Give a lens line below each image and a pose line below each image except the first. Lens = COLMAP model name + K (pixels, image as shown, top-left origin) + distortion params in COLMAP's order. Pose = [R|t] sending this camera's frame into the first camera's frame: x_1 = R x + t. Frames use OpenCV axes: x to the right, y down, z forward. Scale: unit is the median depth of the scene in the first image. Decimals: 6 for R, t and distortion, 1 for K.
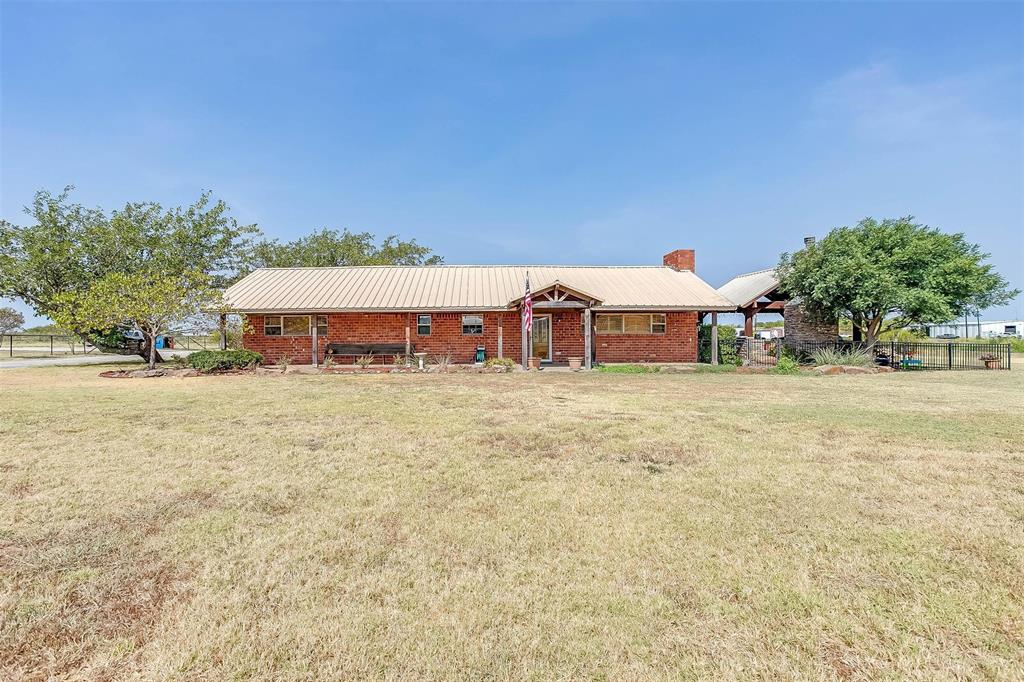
lens RADIAL K [[505.7, 0, 511.1], [0, 505.7, 340.2], [0, 0, 1]] dist [-0.000570, -0.000055]
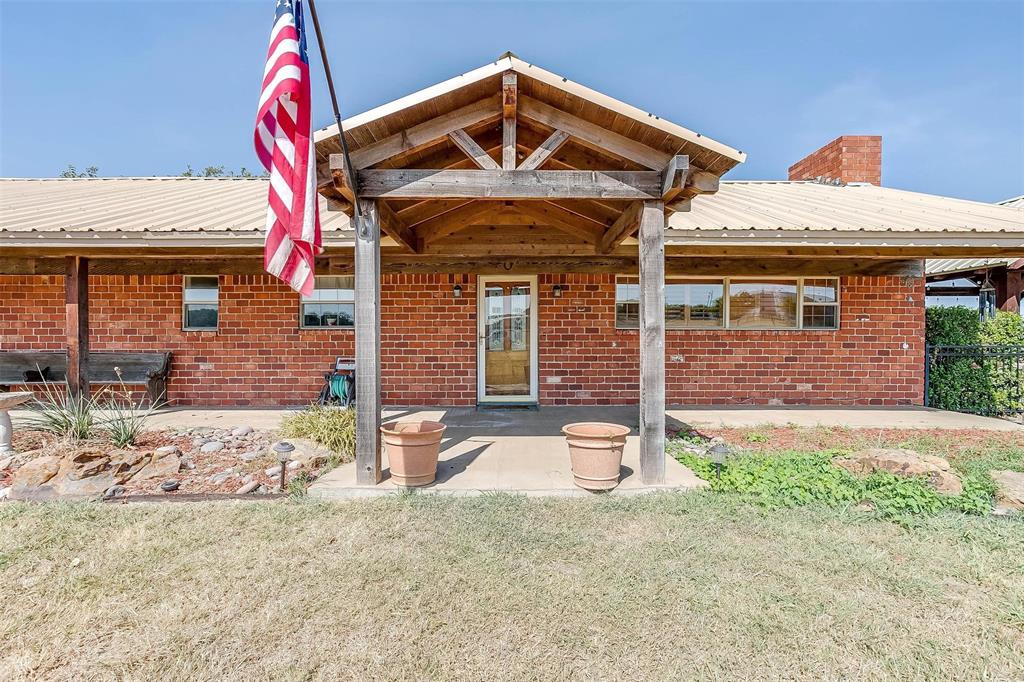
lens RADIAL K [[505.7, 0, 513.2], [0, 505.7, 341.5], [0, 0, 1]] dist [-0.000570, -0.000055]
pose [[0.998802, 0.005728, -0.048588, 0.081161], [-0.005938, 0.999974, -0.004180, -0.001043], [0.048563, 0.004464, 0.998810, 0.620545]]
